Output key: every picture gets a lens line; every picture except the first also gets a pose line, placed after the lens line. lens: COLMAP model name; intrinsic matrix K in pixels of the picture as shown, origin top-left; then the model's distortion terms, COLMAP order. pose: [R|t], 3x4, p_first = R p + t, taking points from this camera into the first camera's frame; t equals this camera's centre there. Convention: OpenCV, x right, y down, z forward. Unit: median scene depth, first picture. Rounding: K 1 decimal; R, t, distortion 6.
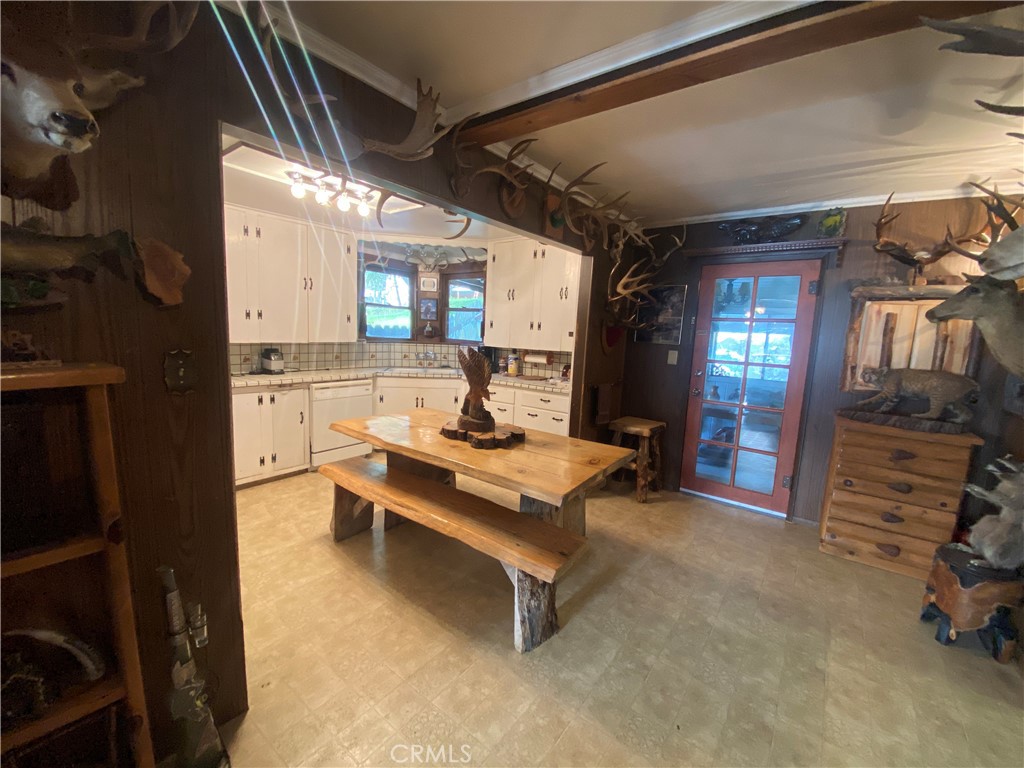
lens RADIAL K [[417.0, 0, 512.0], [0, 417.0, 384.0], [0, 0, 1]] dist [-0.001288, -0.000189]
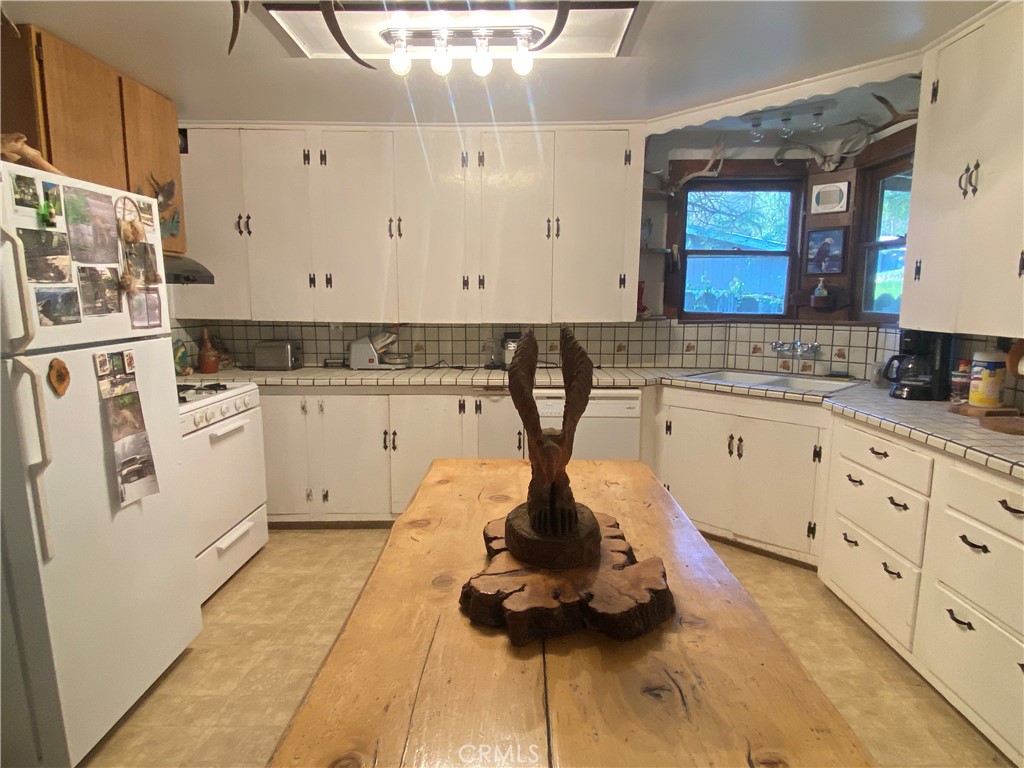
lens RADIAL K [[589.1, 0, 512.0], [0, 589.1, 384.0], [0, 0, 1]] dist [0.032937, -0.000231]
pose [[0.585245, 0.074651, -0.807413, 0.195223], [-0.079332, 0.996247, 0.034607, -0.033480], [0.806966, 0.043800, 0.588971, 0.431626]]
